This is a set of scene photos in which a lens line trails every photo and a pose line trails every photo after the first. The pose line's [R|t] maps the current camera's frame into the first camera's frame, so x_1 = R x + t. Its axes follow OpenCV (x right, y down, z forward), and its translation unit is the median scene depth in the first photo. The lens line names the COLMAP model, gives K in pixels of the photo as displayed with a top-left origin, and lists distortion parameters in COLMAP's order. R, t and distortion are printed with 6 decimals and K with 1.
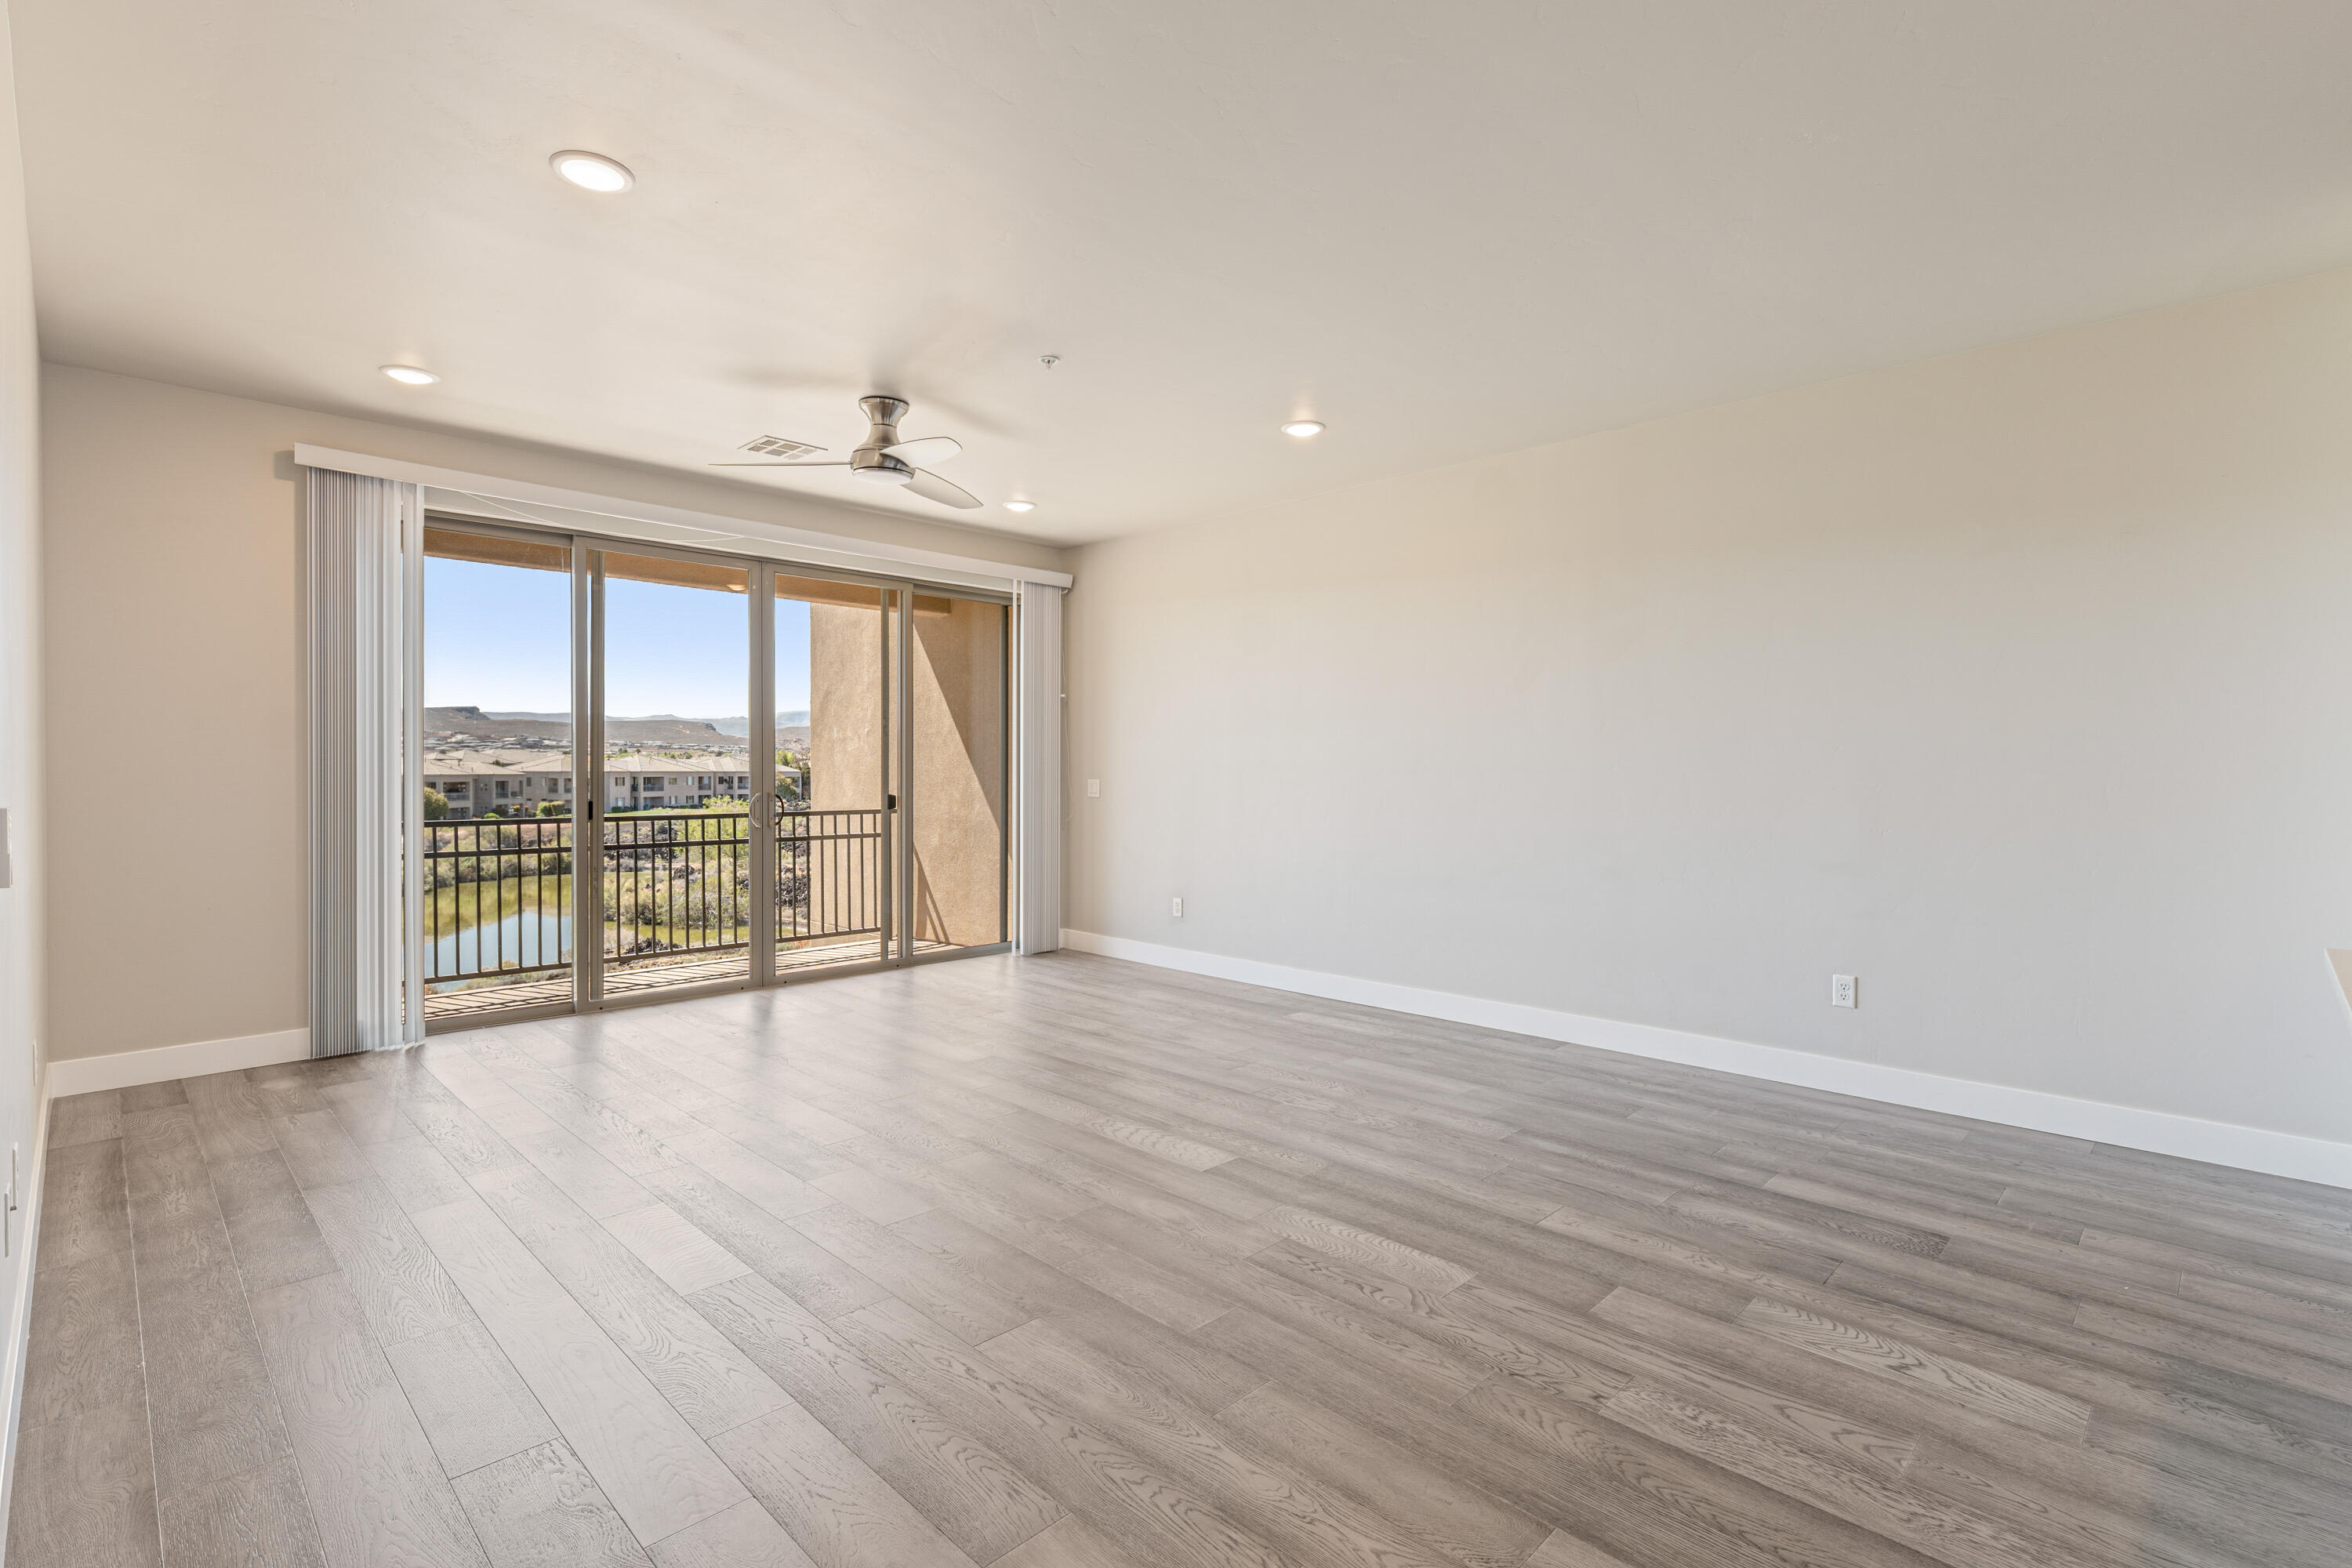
lens RADIAL K [[1075.5, 0, 1184.3], [0, 1075.5, 779.2], [0, 0, 1]] dist [0.001389, 0.001087]
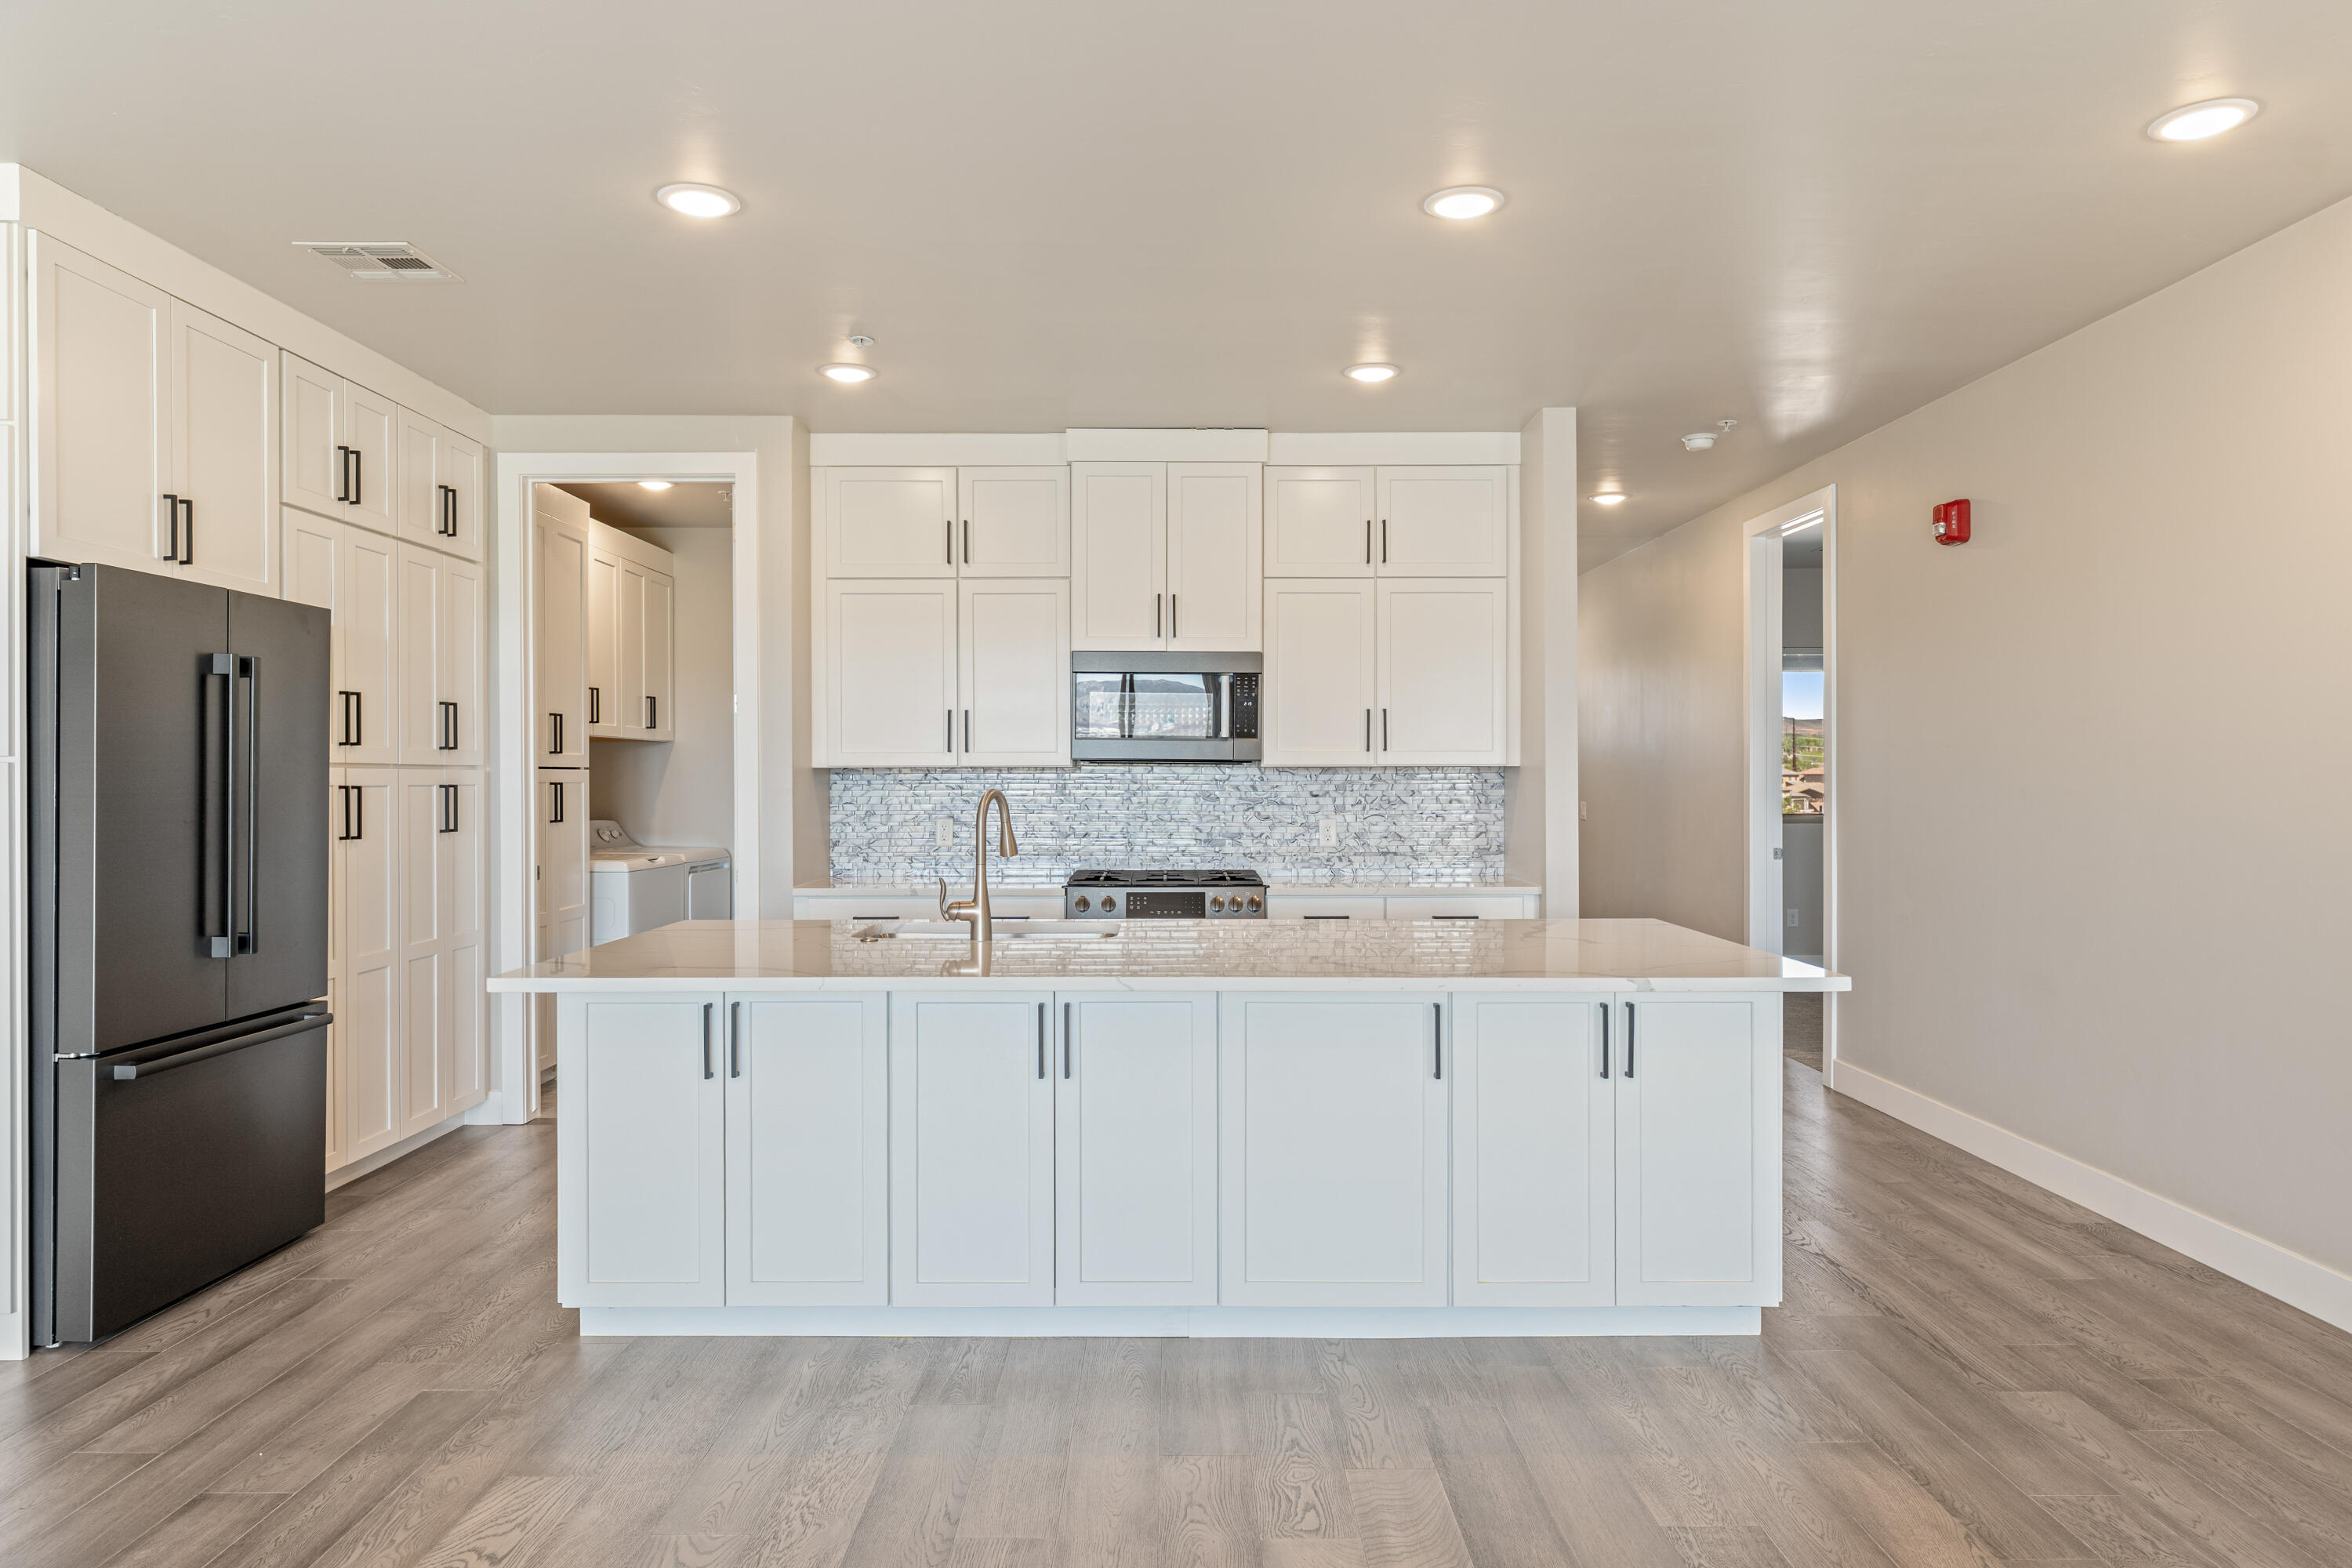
lens RADIAL K [[1466.0, 0, 1178.6], [0, 1466.0, 785.7], [0, 0, 1]] dist [0.000903, -0.001883]
pose [[-0.697142, -0.004476, 0.716919, -0.241033], [0.006292, 0.999904, 0.012361, -0.026835], [-0.716906, 0.013128, -0.697047, 0.667472]]
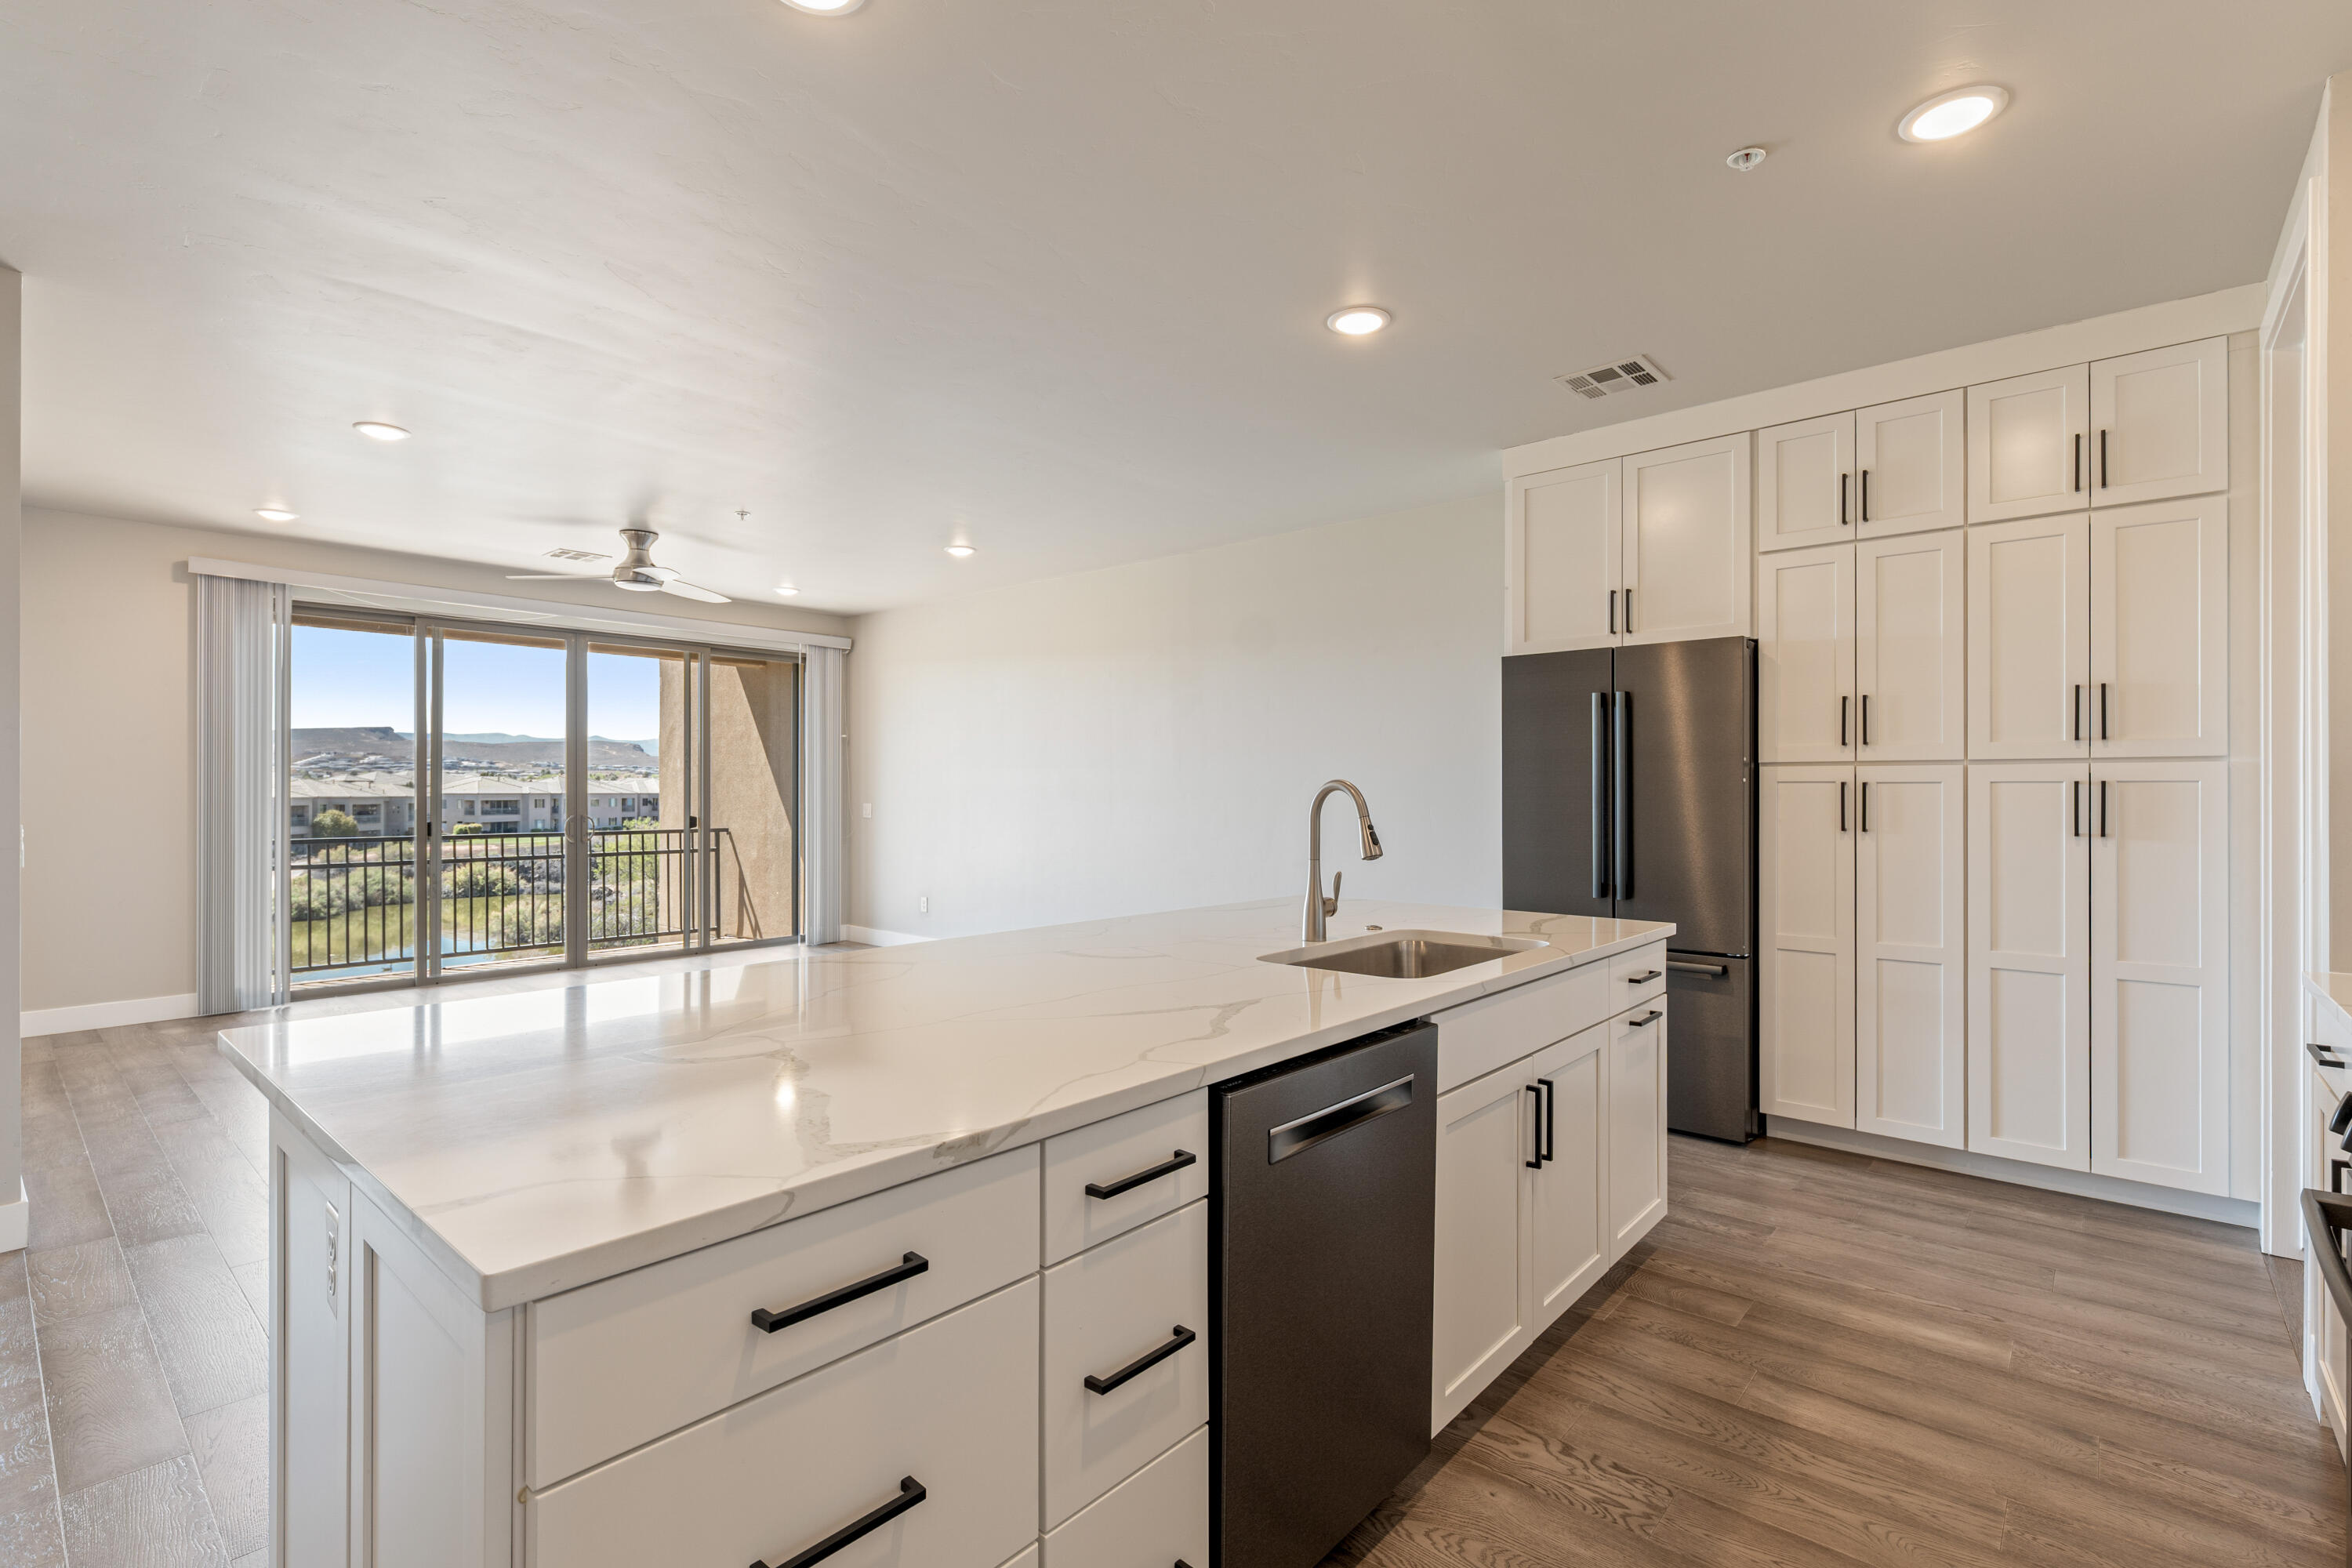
lens RADIAL K [[1075.5, 0, 1184.5], [0, 1075.5, 788.7], [0, 0, 1]] dist [0.001389, 0.001087]
pose [[0.998558, -0.000355, 0.053674, 0.325176], [0.000940, 0.999940, -0.010871, -0.005204], [-0.053667, 0.010906, 0.998499, -0.386365]]
